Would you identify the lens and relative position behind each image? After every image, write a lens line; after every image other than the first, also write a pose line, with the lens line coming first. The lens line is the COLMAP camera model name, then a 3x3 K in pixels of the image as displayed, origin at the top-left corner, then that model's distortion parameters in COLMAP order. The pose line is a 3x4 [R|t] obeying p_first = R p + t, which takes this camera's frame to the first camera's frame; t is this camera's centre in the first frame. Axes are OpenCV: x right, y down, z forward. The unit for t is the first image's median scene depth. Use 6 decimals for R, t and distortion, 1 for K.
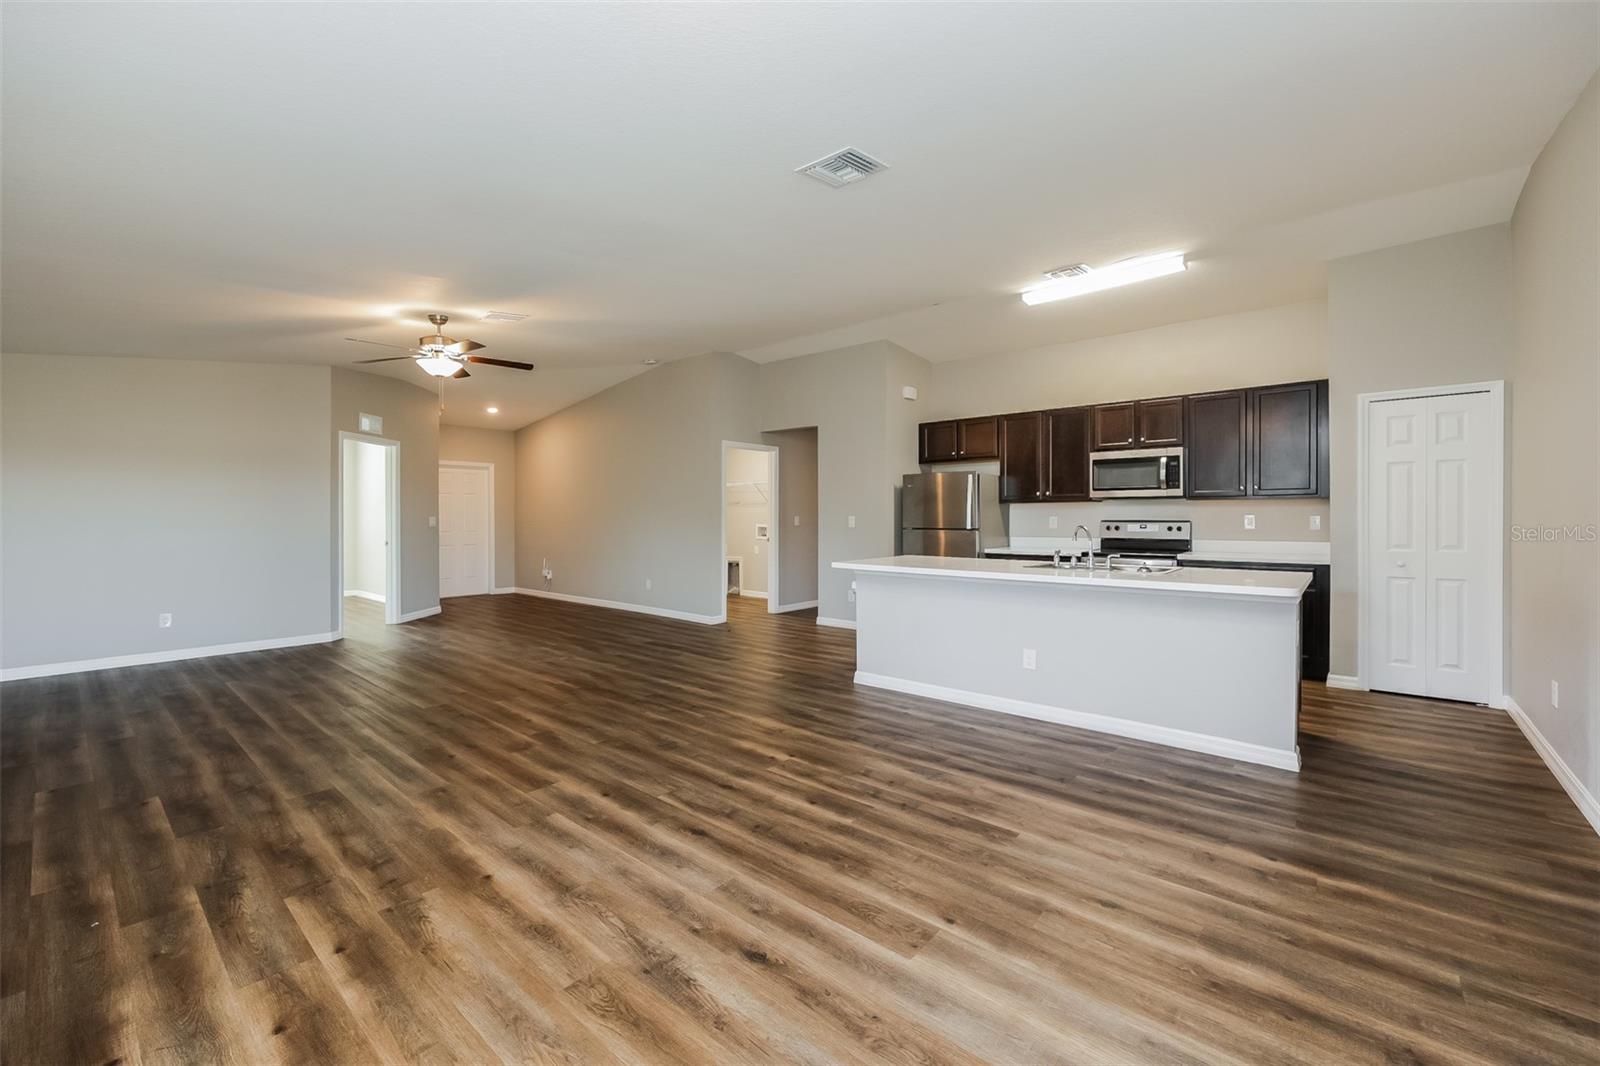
lens RADIAL K [[650.1, 0, 801.1], [0, 650.1, 519.5], [0, 0, 1]] dist [-0.000759, 0.000319]
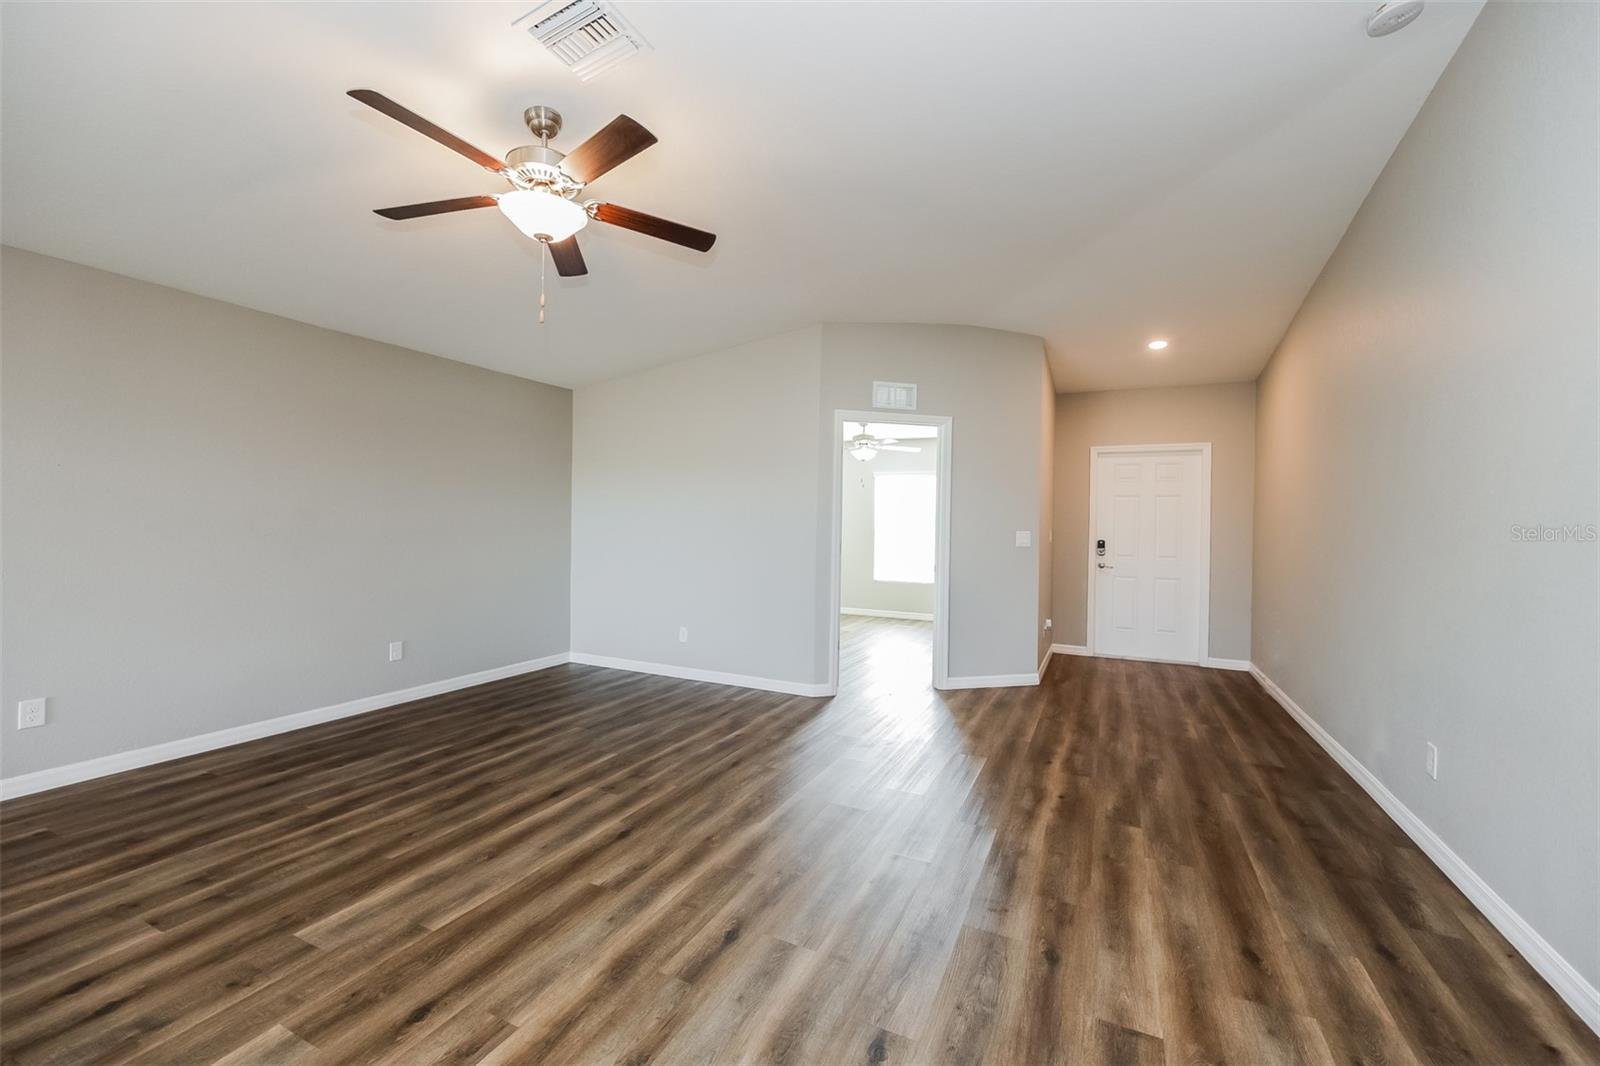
lens RADIAL K [[650.1, 0, 816.6], [0, 650.1, 537.7], [0, 0, 1]] dist [-0.000759, 0.000319]
pose [[0.282033, 0.026142, -0.959048, -0.029619], [-0.022939, 0.999527, 0.020499, -0.010771], [0.959130, 0.016218, 0.282500, 1.064878]]
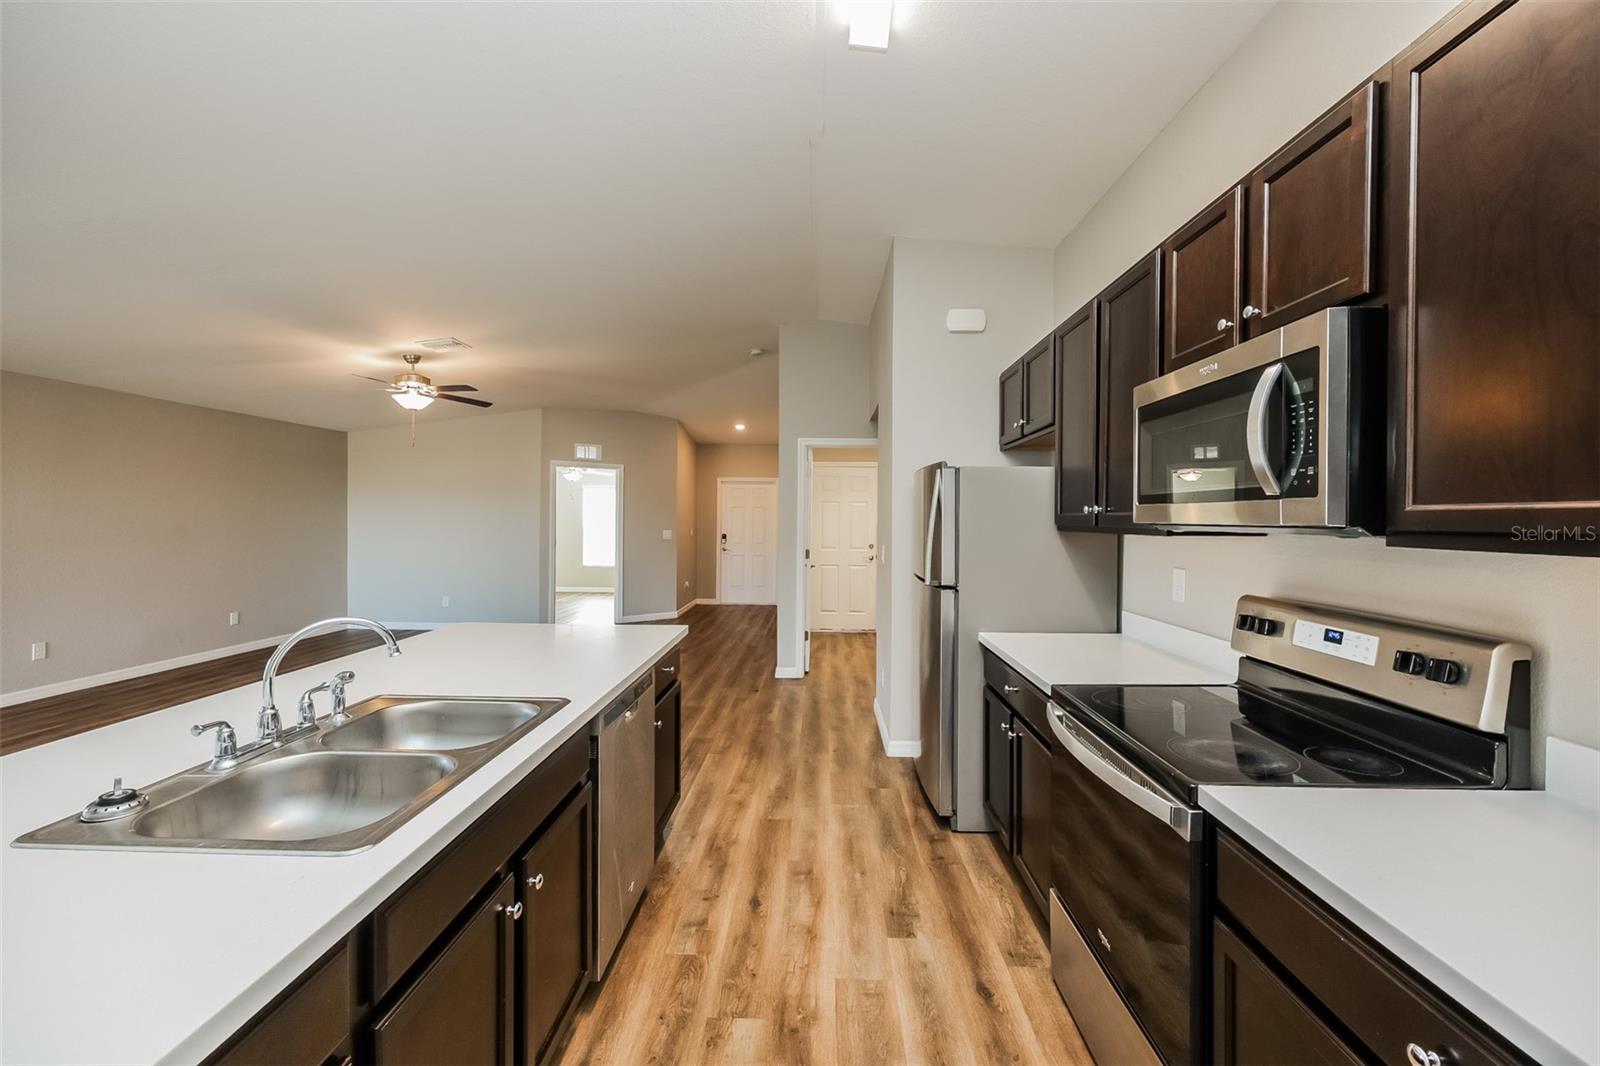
lens RADIAL K [[650.1, 0, 803.4], [0, 650.1, 522.4], [0, 0, 1]] dist [-0.000759, 0.000319]
pose [[0.634880, 0.011611, -0.772524, 0.724471], [-0.015353, 0.999879, 0.002411, -0.040204], [0.772458, 0.010330, 0.634981, 0.811457]]
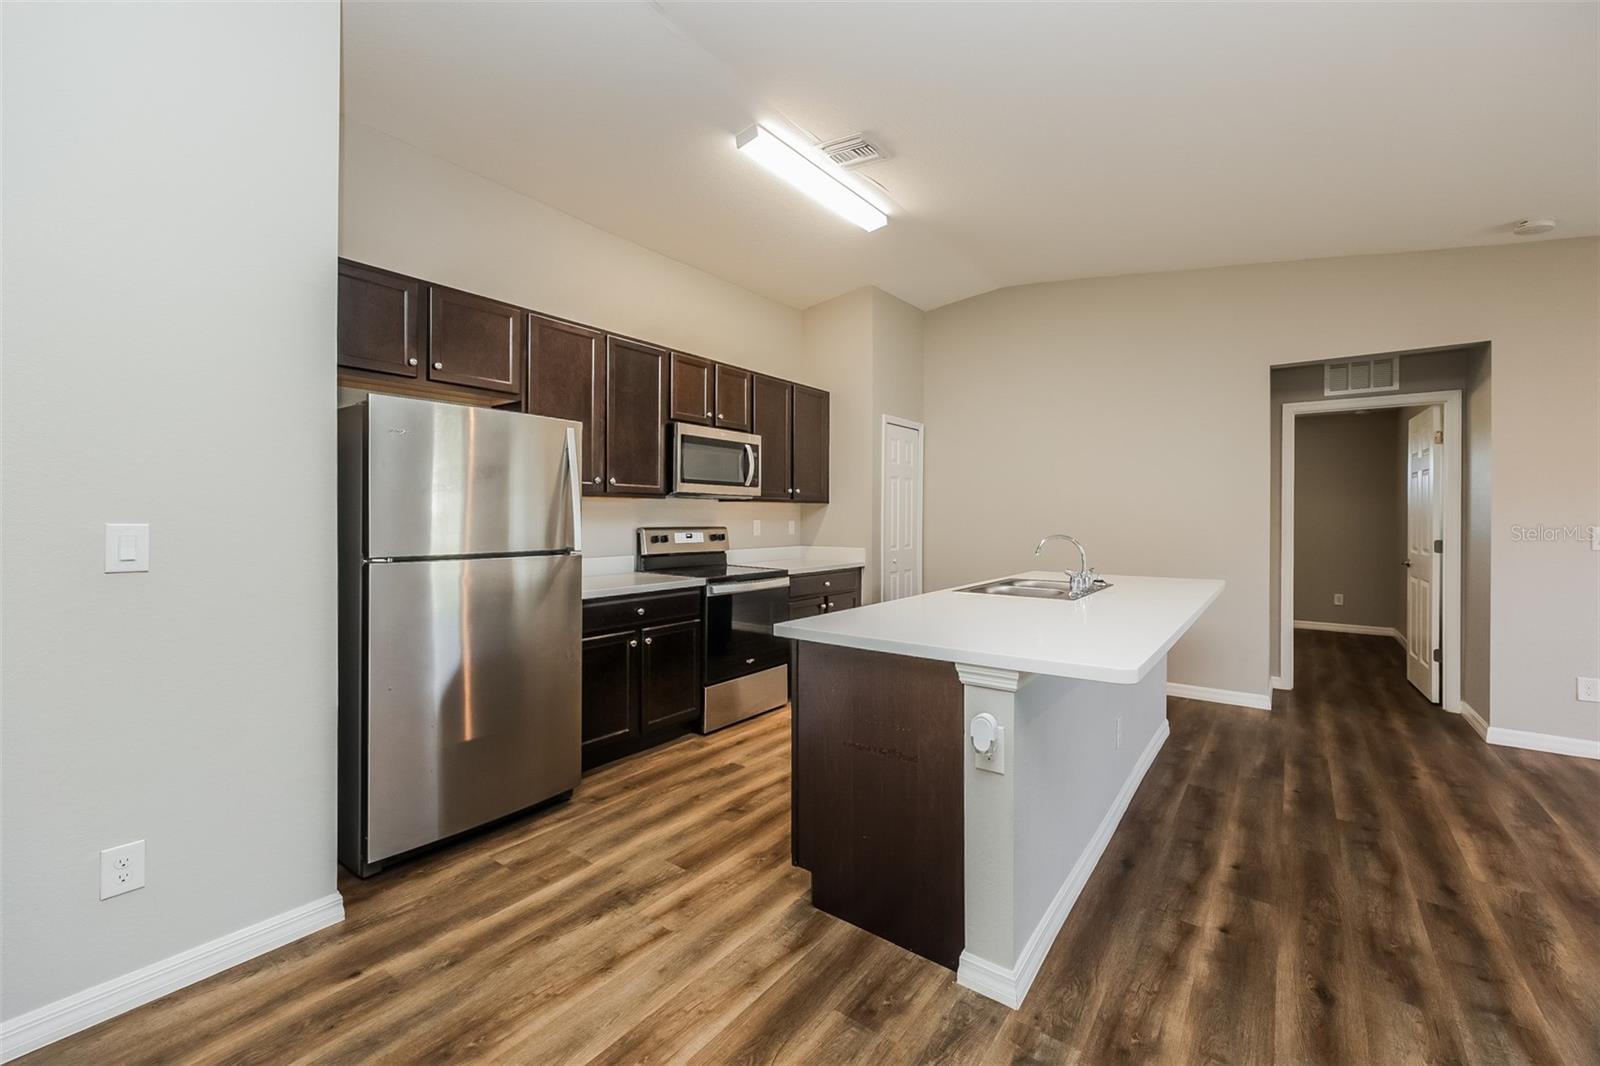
lens RADIAL K [[650.1, 0, 805.6], [0, 650.1, 522.0], [0, 0, 1]] dist [-0.000759, 0.000319]
pose [[-0.075386, -0.003148, 0.997149, -0.248757], [0.006043, 0.999975, 0.003614, -0.007666], [-0.997136, 0.006298, -0.075366, 1.130787]]
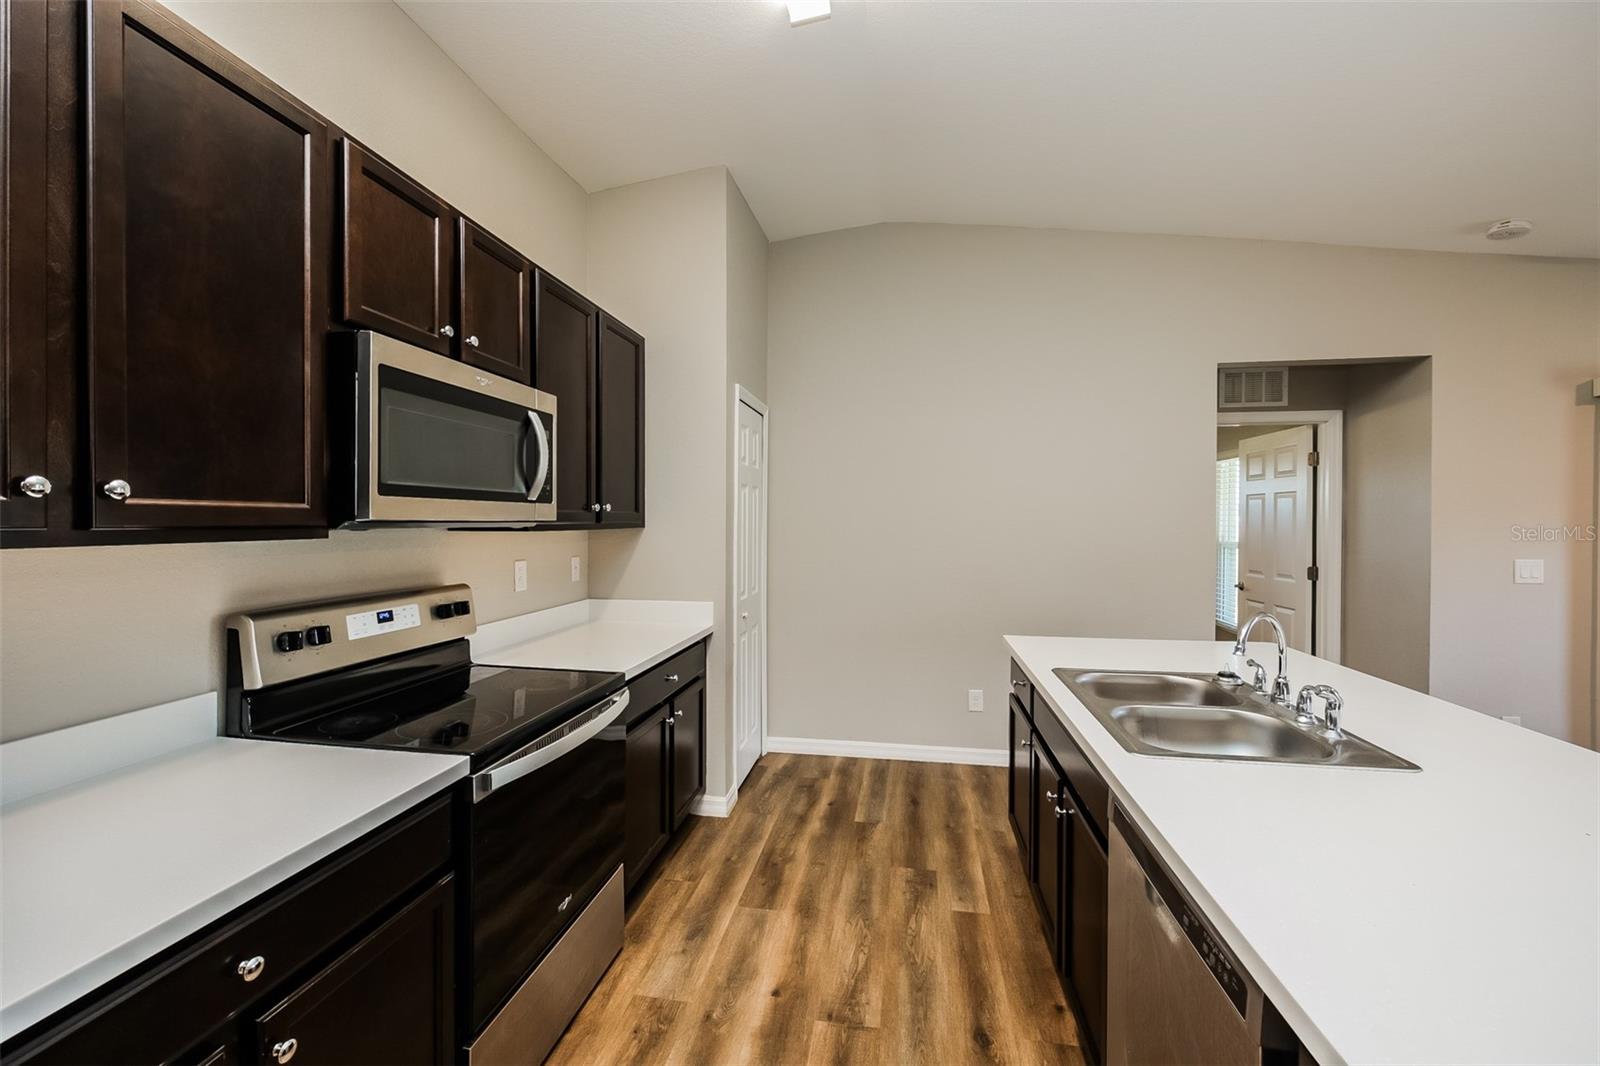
lens RADIAL K [[650.1, 0, 802.4], [0, 650.1, 527.1], [0, 0, 1]] dist [-0.000759, 0.000319]
pose [[-0.526058, -0.009191, 0.850399, 0.199619], [0.005758, 0.999880, 0.014369, -0.042128], [-0.850429, 0.012455, -0.525942, 1.213874]]
